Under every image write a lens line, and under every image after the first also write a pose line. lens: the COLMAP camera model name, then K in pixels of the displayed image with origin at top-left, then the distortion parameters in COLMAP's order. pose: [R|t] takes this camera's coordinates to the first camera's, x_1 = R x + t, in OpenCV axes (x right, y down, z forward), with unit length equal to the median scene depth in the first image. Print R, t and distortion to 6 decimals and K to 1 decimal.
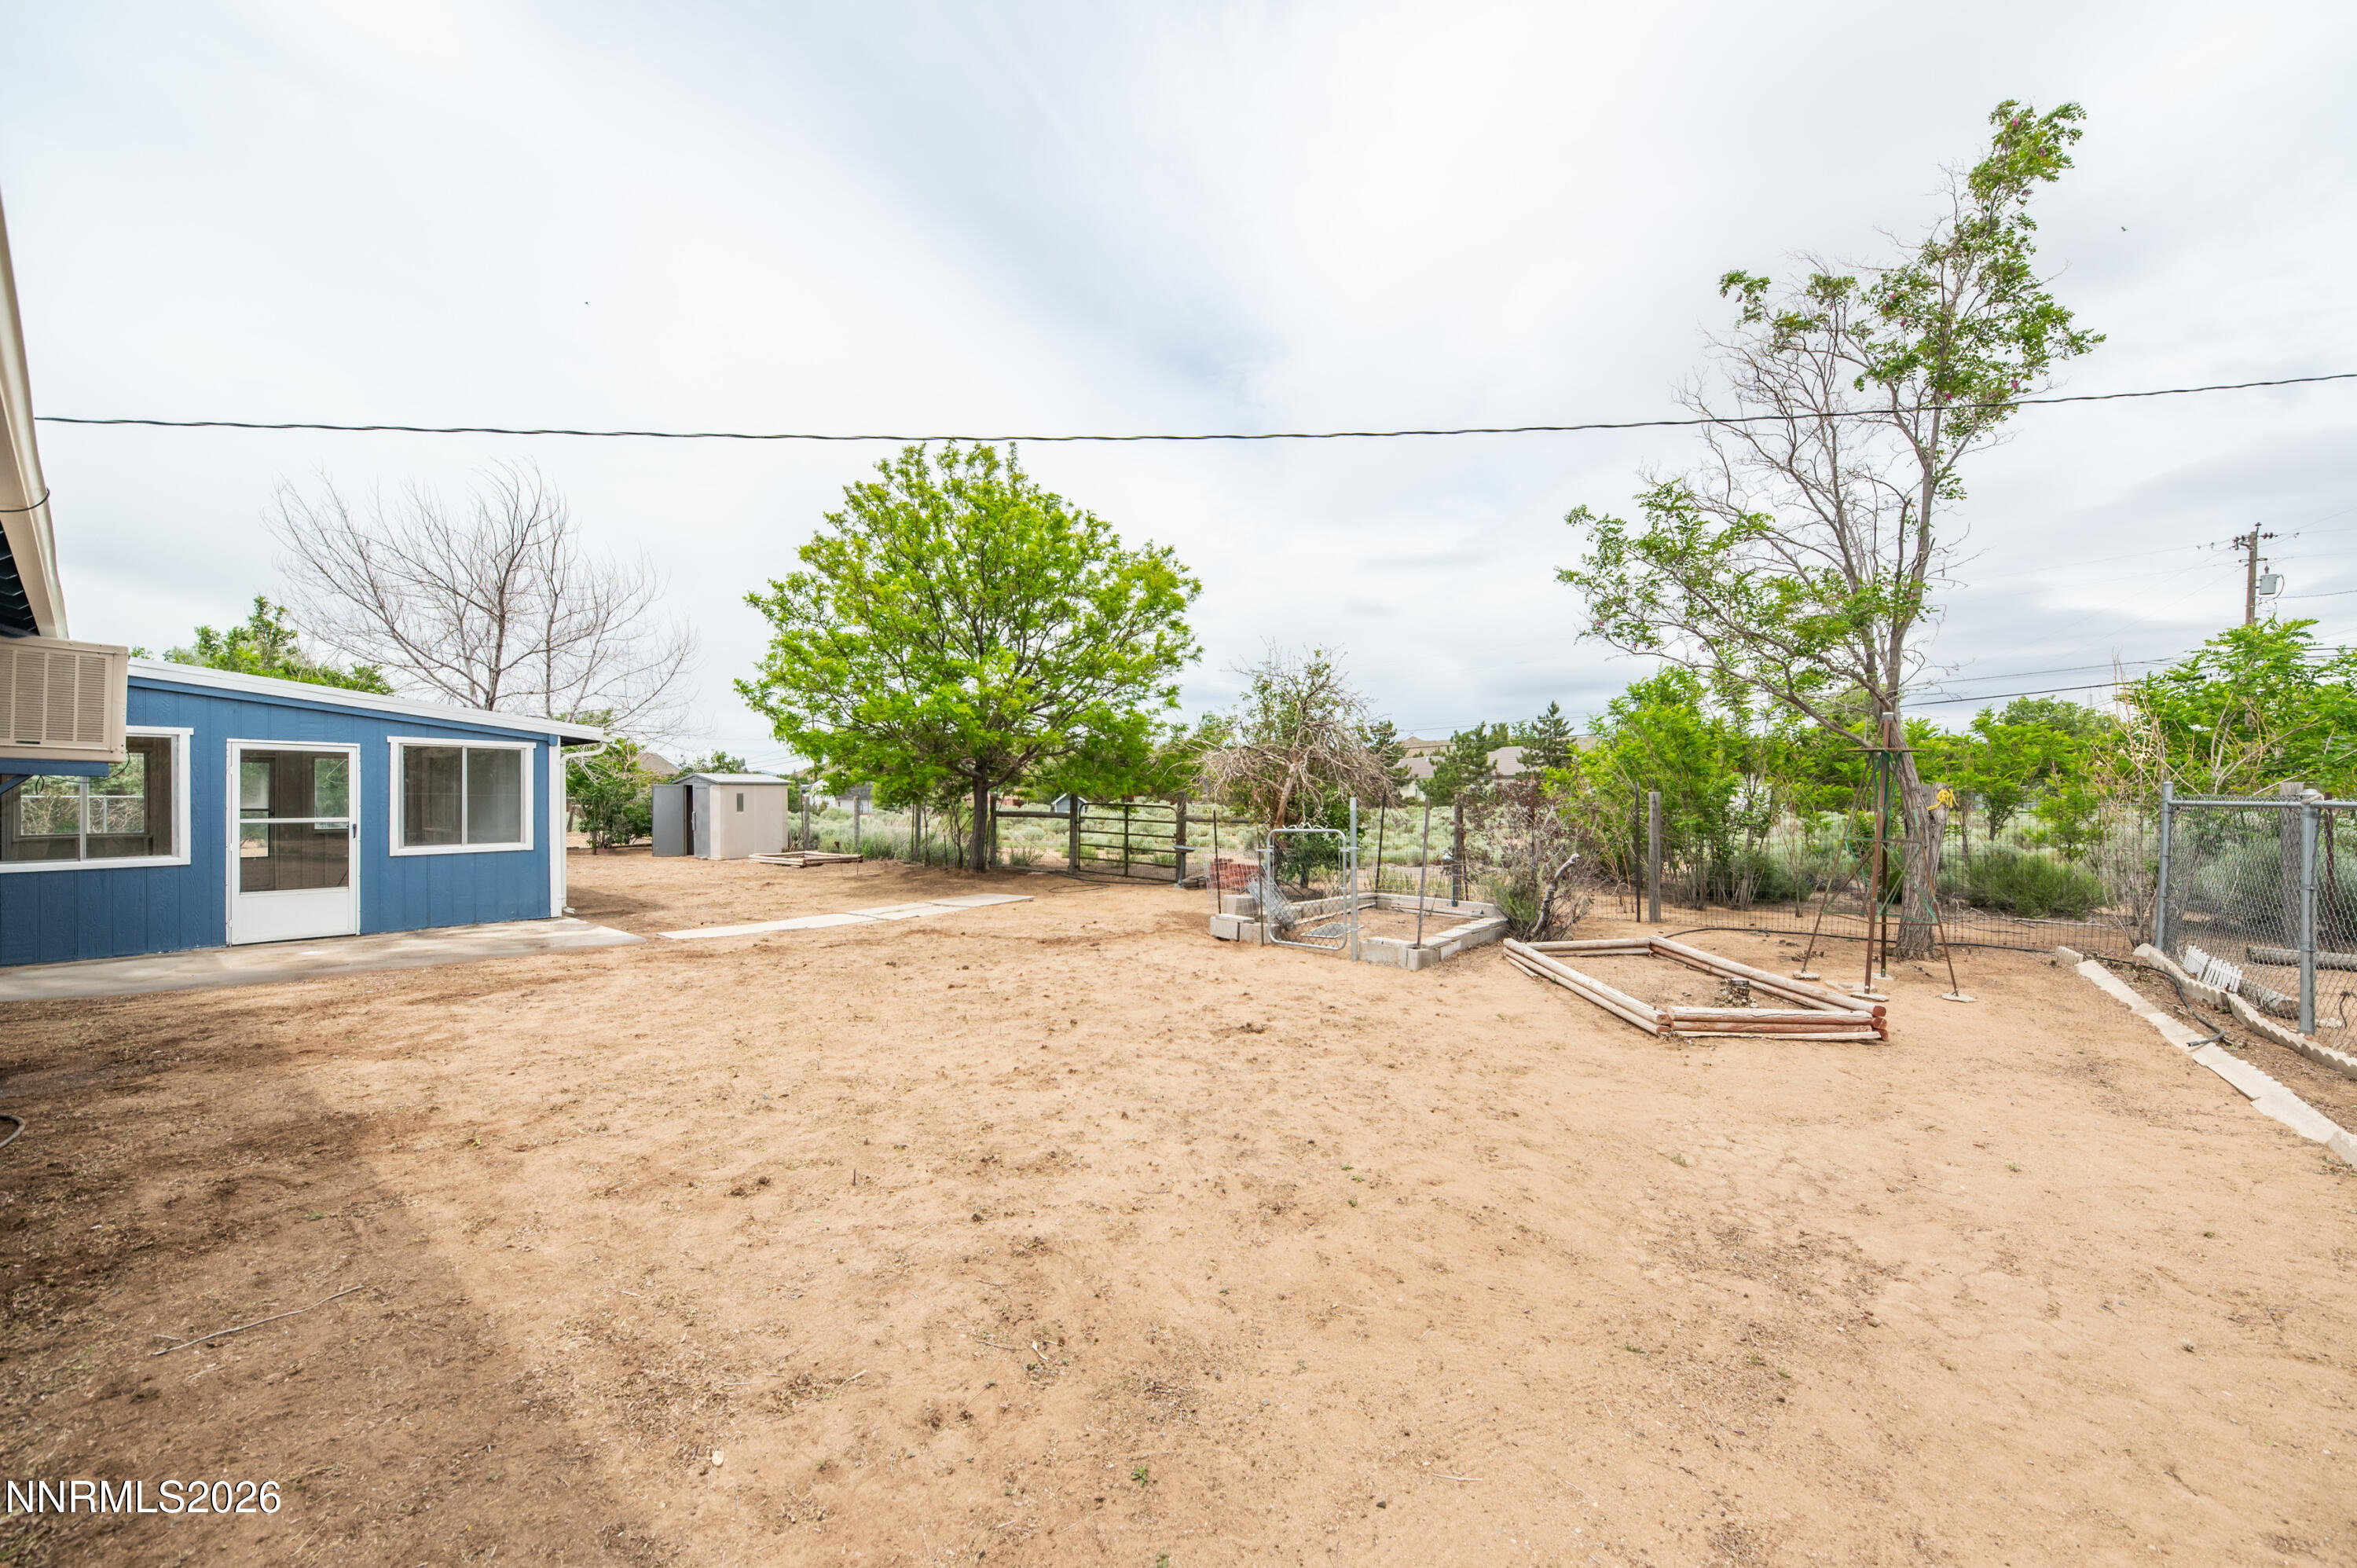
lens RADIAL K [[826.9, 0, 1190.1], [0, 826.9, 793.9], [0, 0, 1]] dist [0.005831, -0.003002]
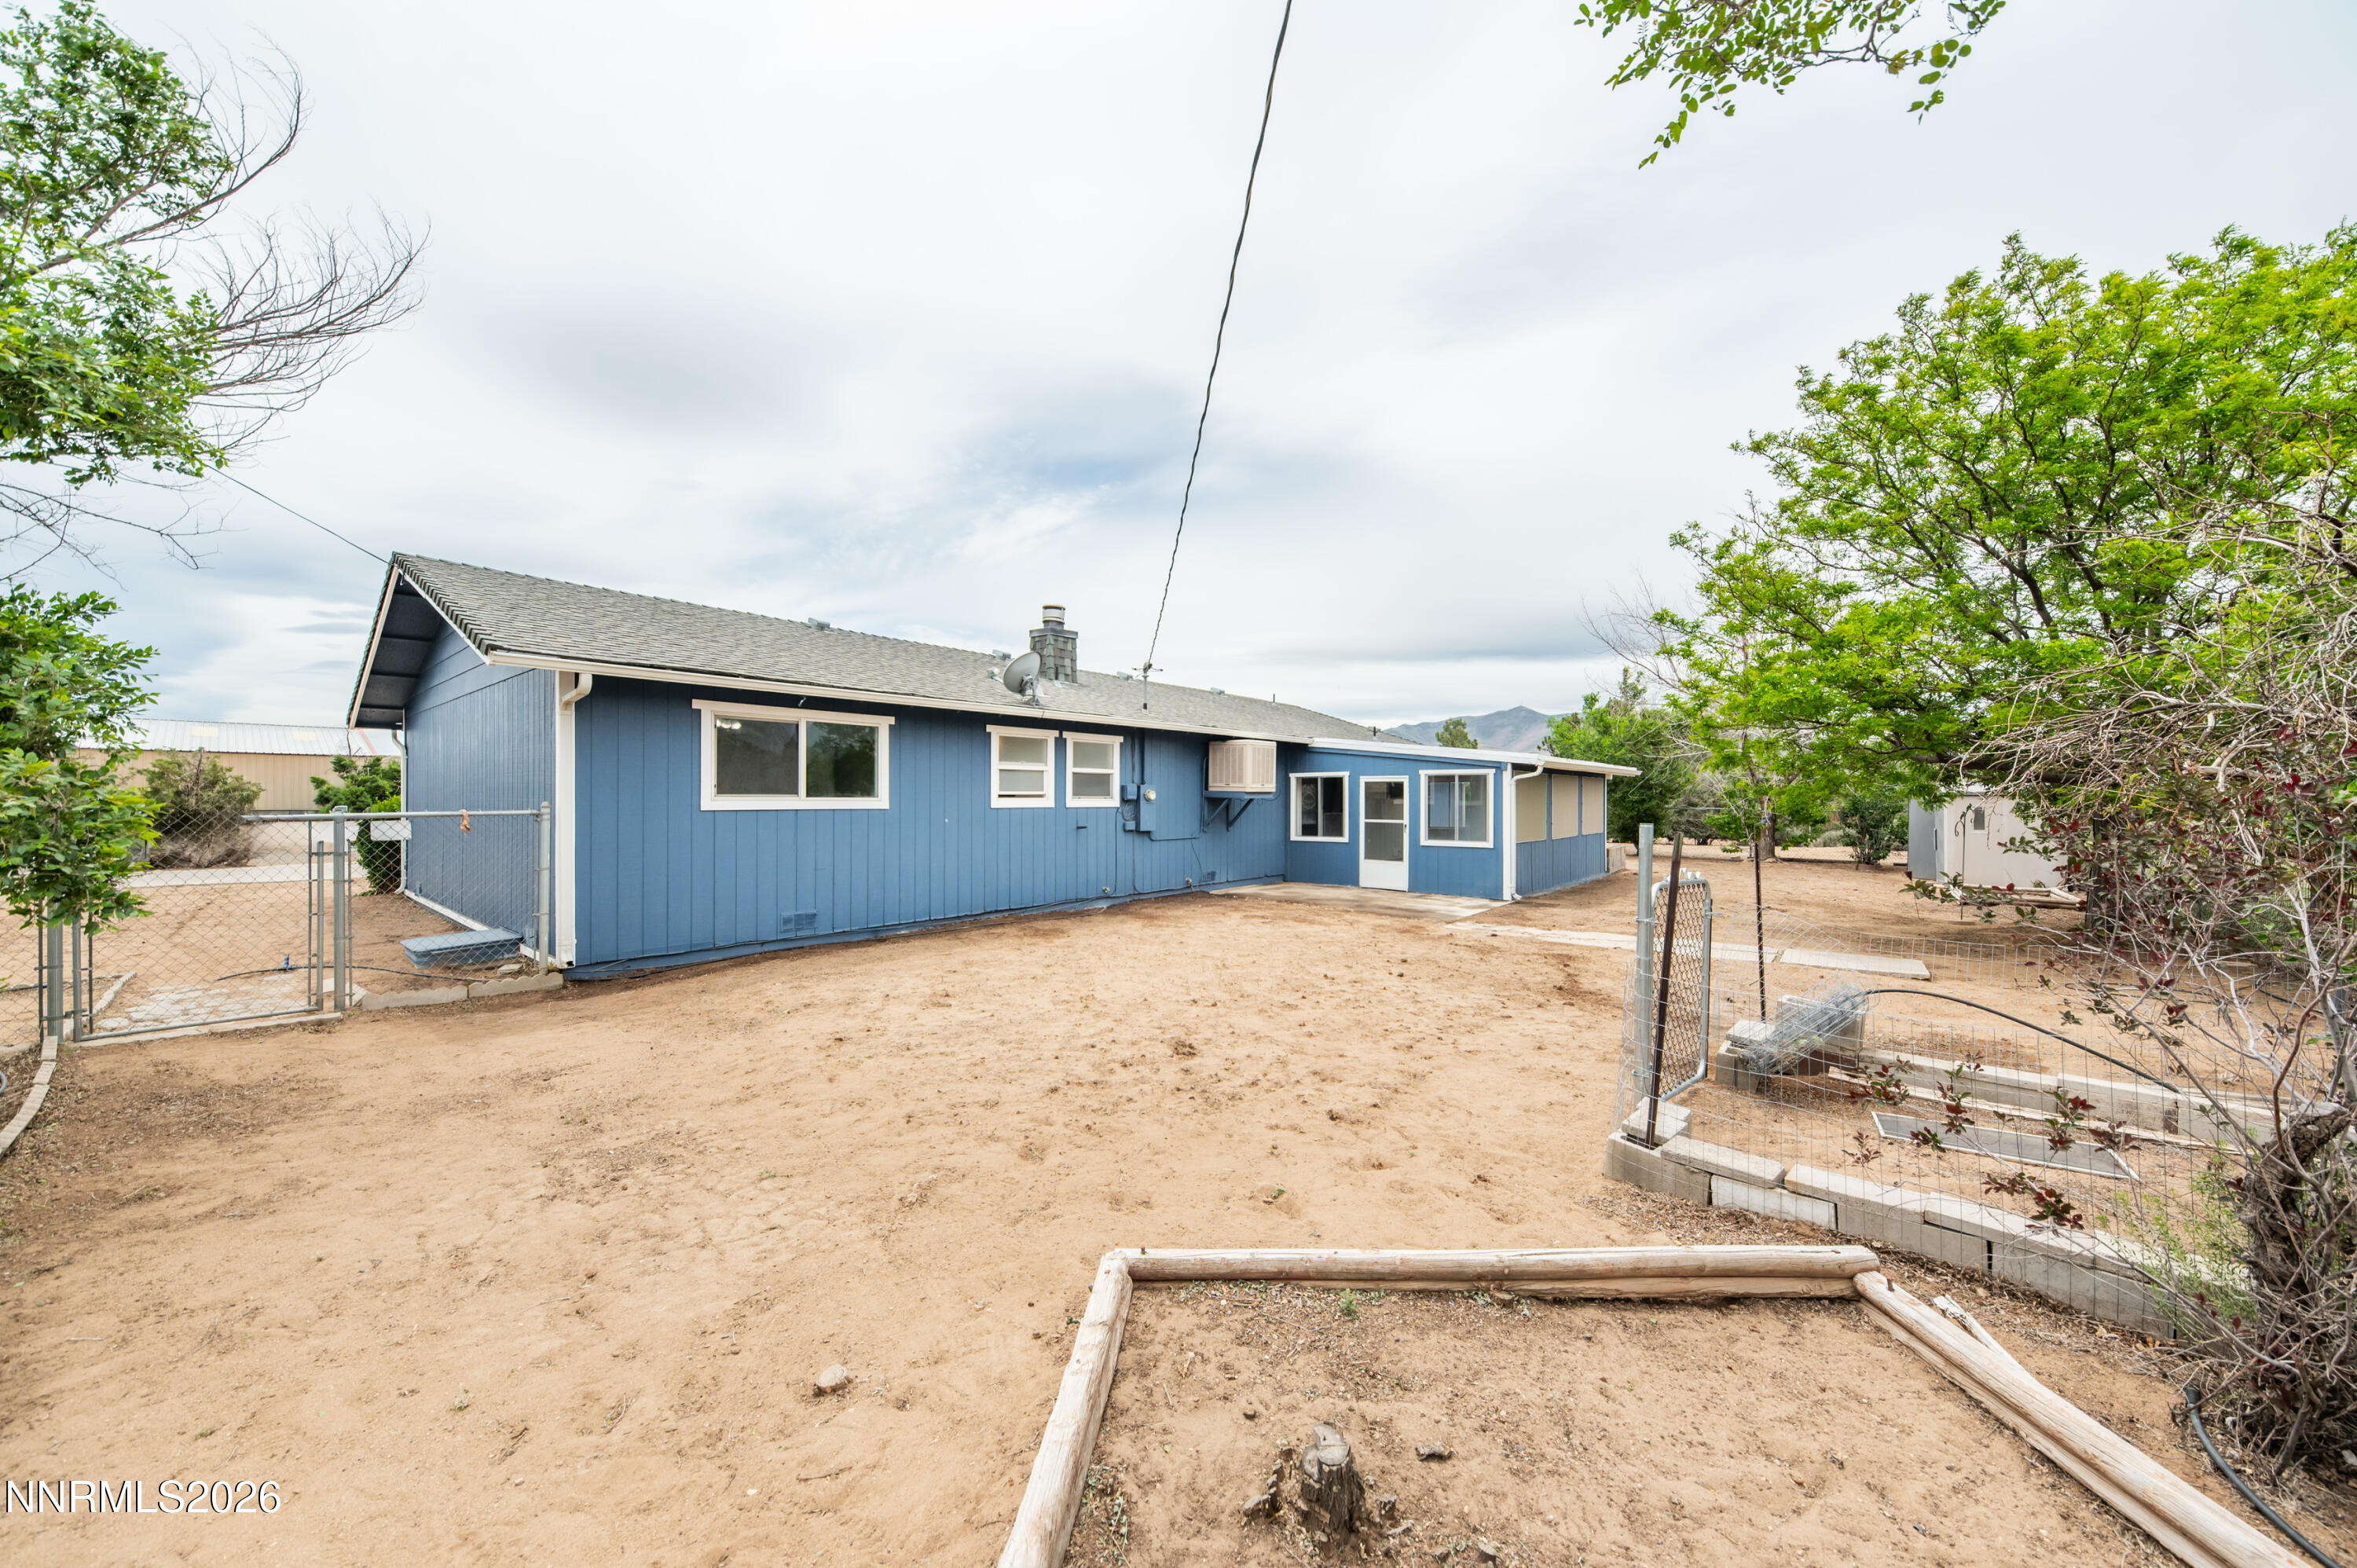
lens RADIAL K [[826.9, 0, 1181.5], [0, 826.9, 797.1], [0, 0, 1]] dist [0.005831, -0.003002]
pose [[-0.055187, -0.005020, -0.998463, 0.587909], [-0.006236, 0.999970, -0.004683, -0.006785], [0.998457, 0.005968, -0.055216, 0.581590]]
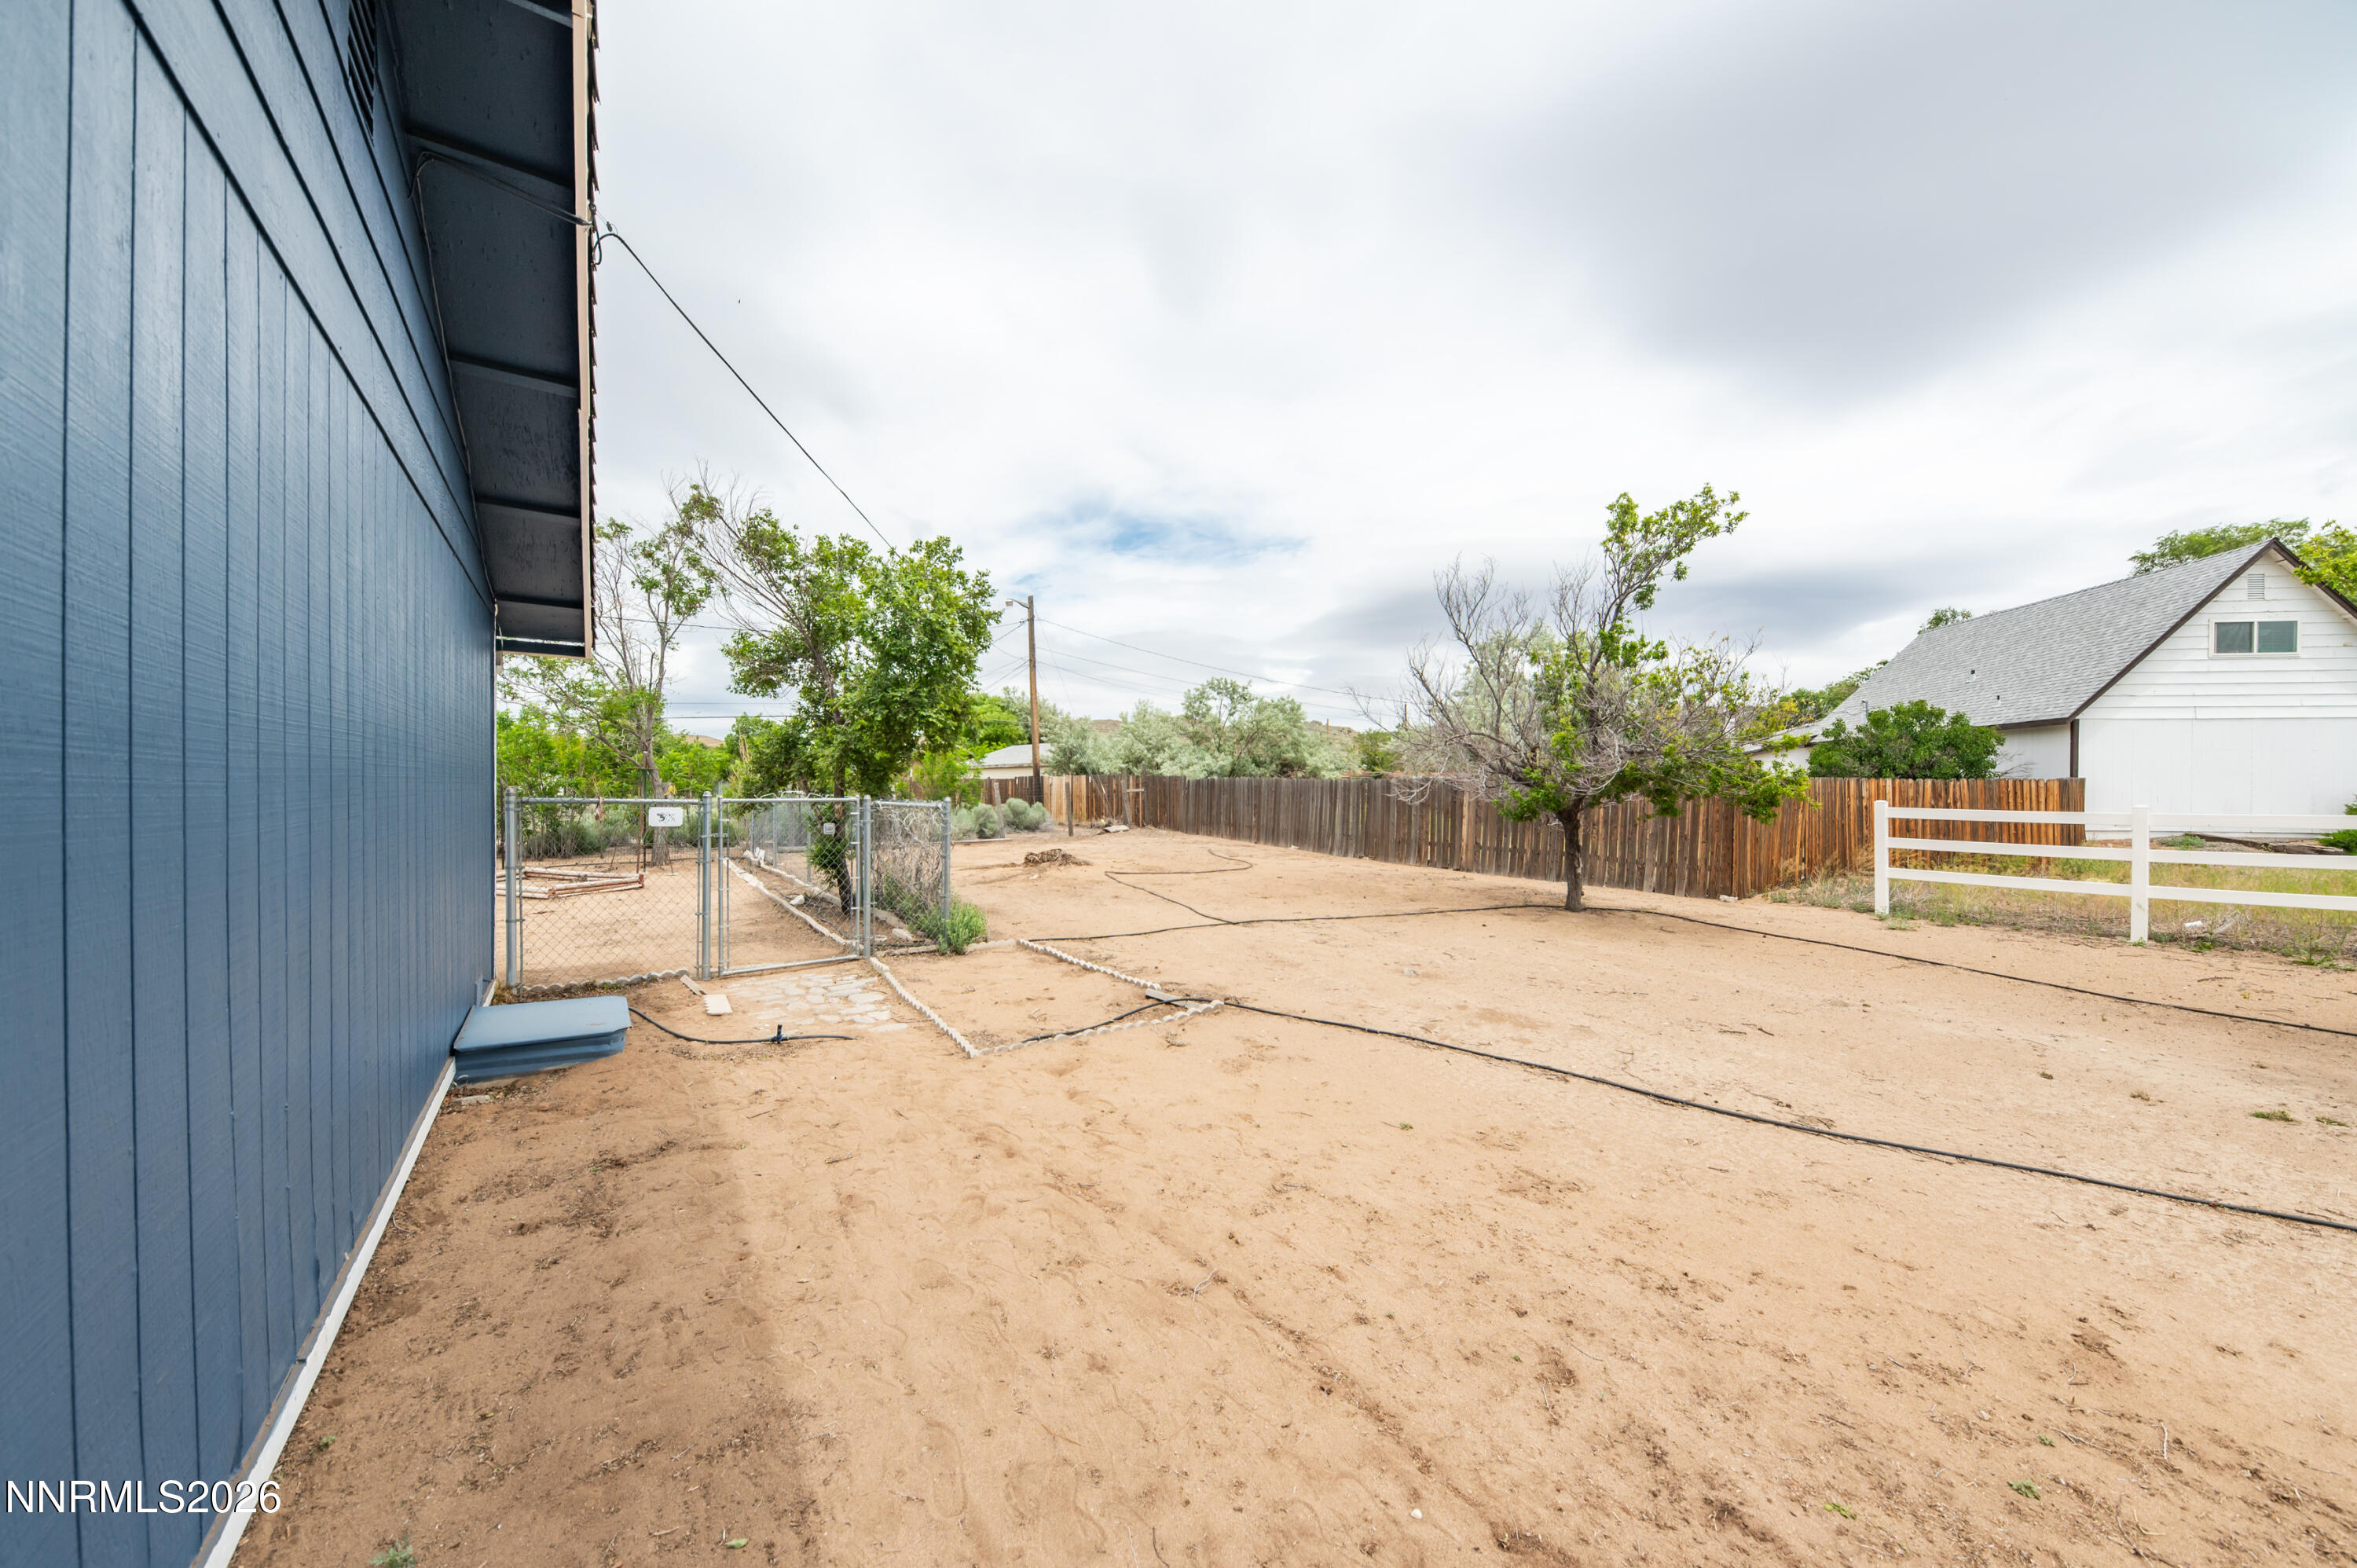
lens RADIAL K [[826.9, 0, 1191.7], [0, 826.9, 792.0], [0, 0, 1]] dist [0.005831, -0.003002]
pose [[0.294832, -0.006415, 0.955528, -0.536873], [-0.000358, 0.999977, 0.006824, -0.005963], [-0.955549, -0.002354, 0.294823, -0.666542]]
